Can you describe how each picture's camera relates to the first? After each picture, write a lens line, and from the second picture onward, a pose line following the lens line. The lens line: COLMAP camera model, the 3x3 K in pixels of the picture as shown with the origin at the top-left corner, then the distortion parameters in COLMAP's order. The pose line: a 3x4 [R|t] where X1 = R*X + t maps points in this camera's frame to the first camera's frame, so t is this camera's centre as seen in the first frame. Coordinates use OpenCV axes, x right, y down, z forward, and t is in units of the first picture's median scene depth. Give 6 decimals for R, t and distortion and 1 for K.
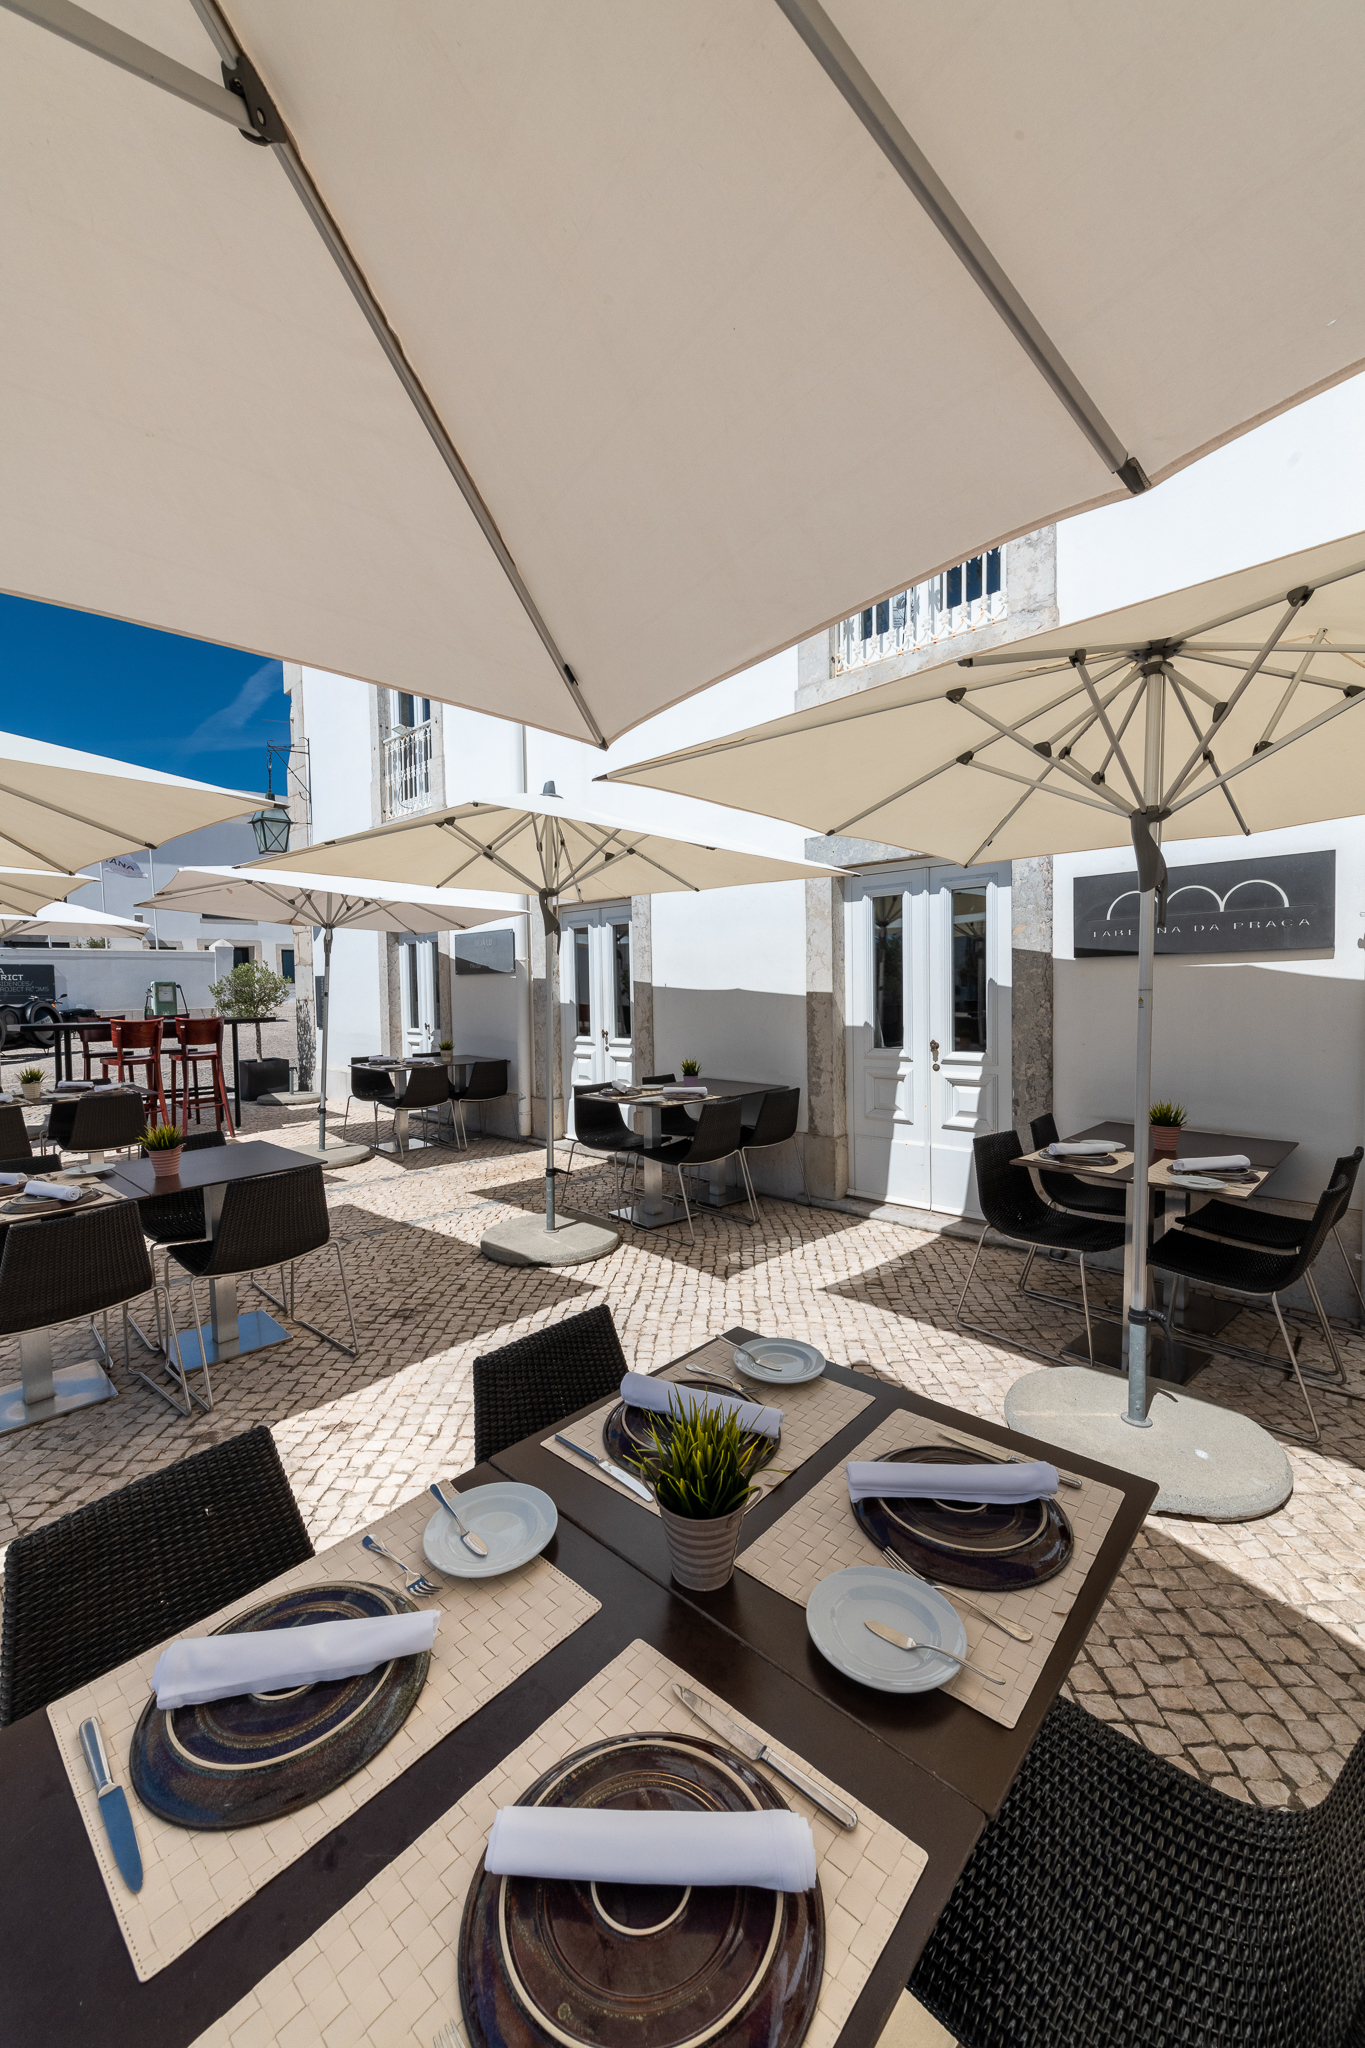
lens RADIAL K [[817.2, 0, 658.4], [0, 817.2, 1018.9], [0, 0, 1]] dist [0.008784, -0.003369]
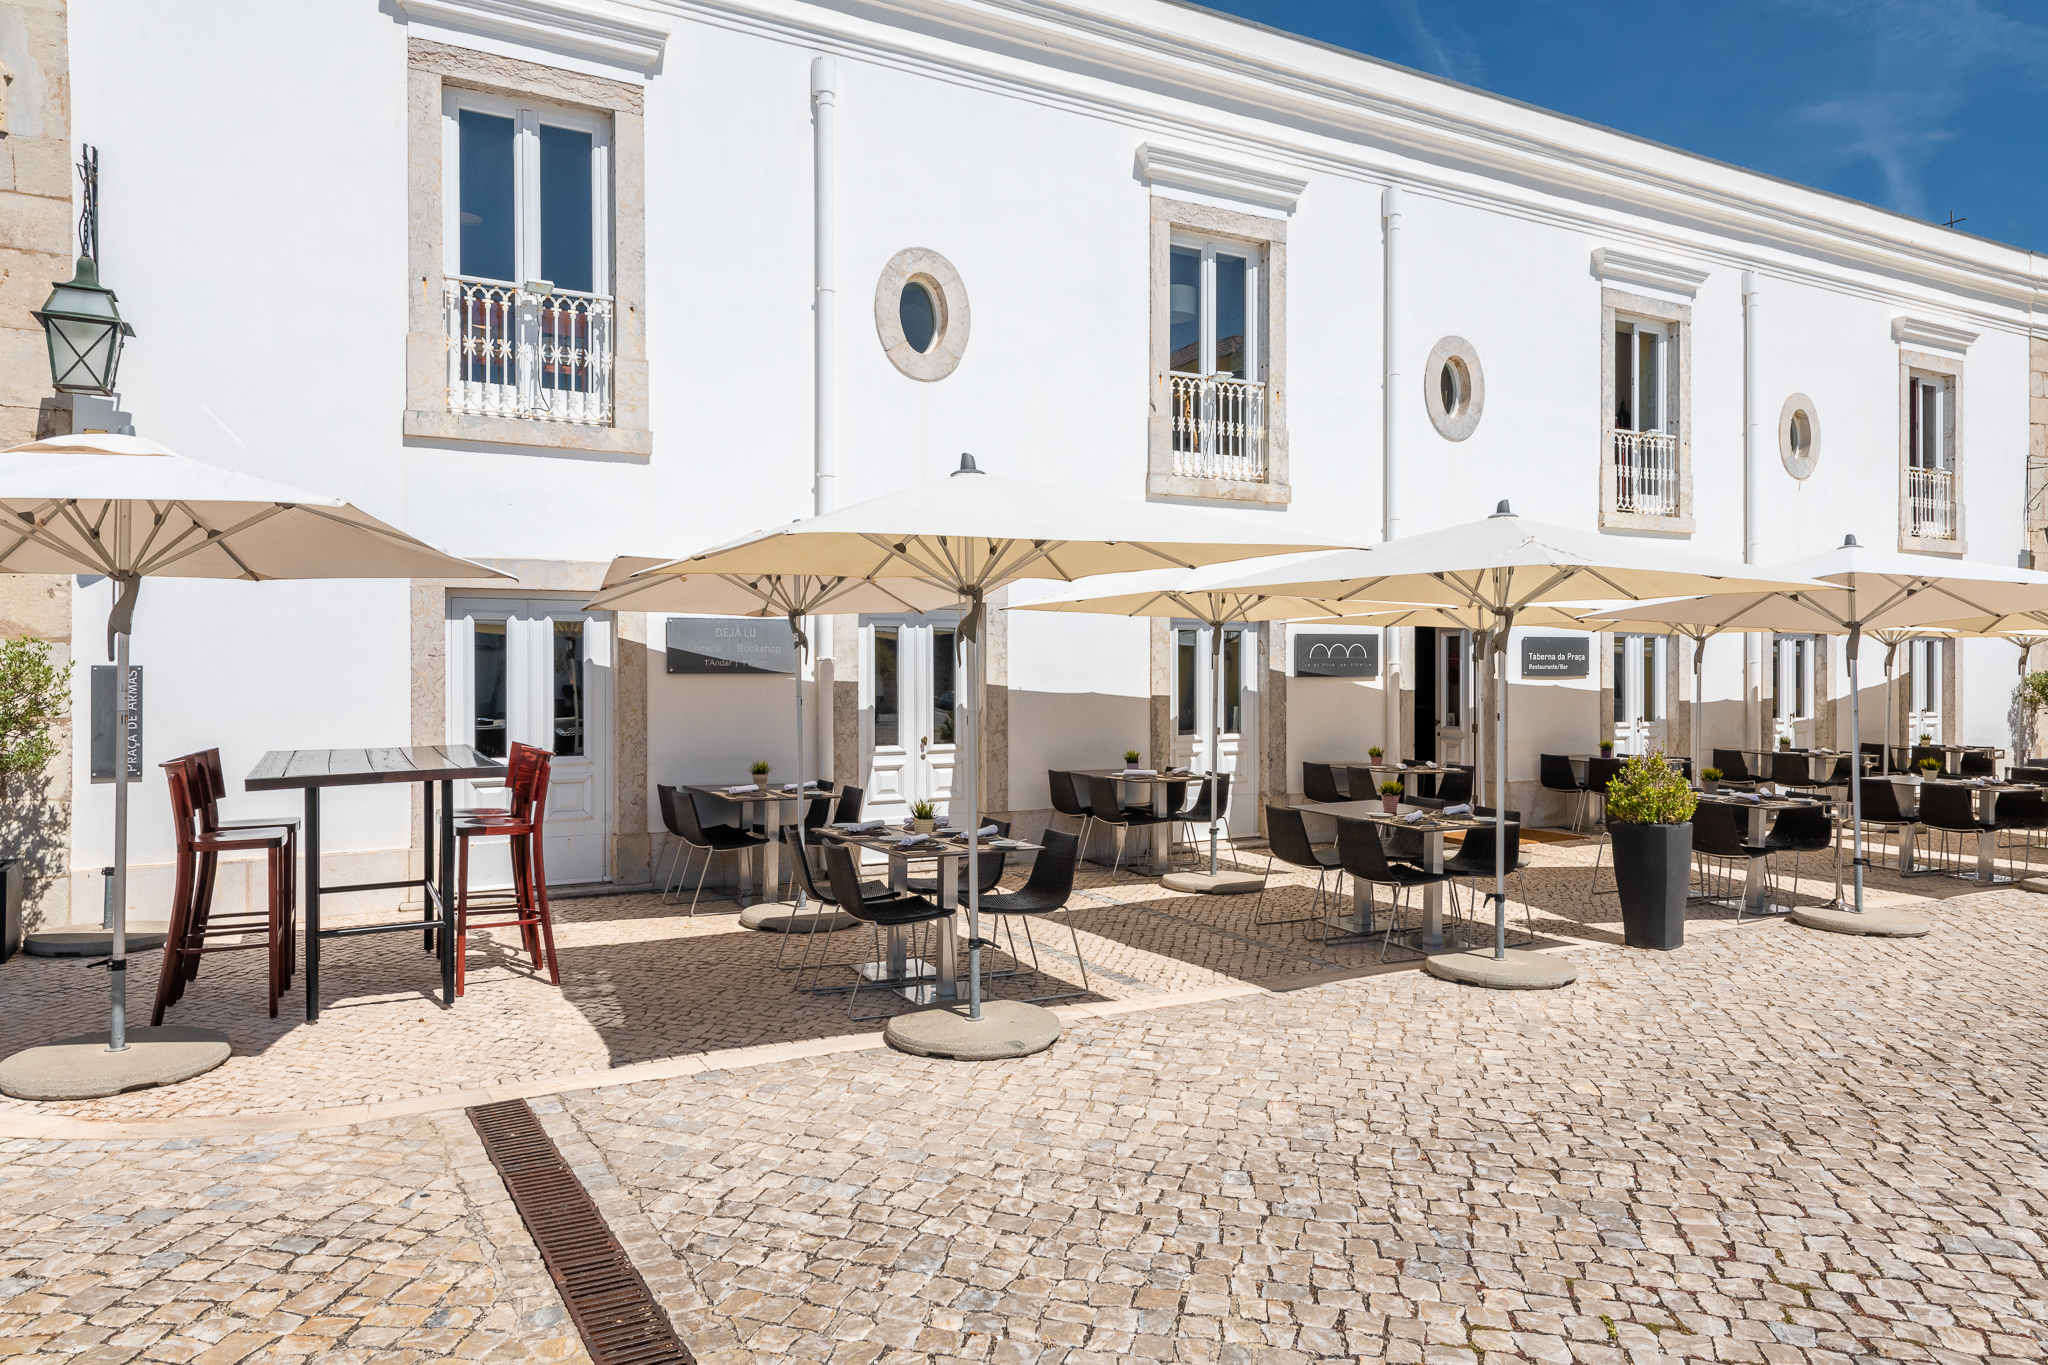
lens RADIAL K [[1376.2, 0, 1022.9], [0, 1376.2, 667.3], [0, 0, 1]] dist [0.024428, -0.014416]
pose [[0.265887, 0.023907, 0.963708, -2.212179], [0.039392, 0.998588, -0.035640, -0.007307], [-0.963199, 0.047439, 0.264570, 0.646544]]
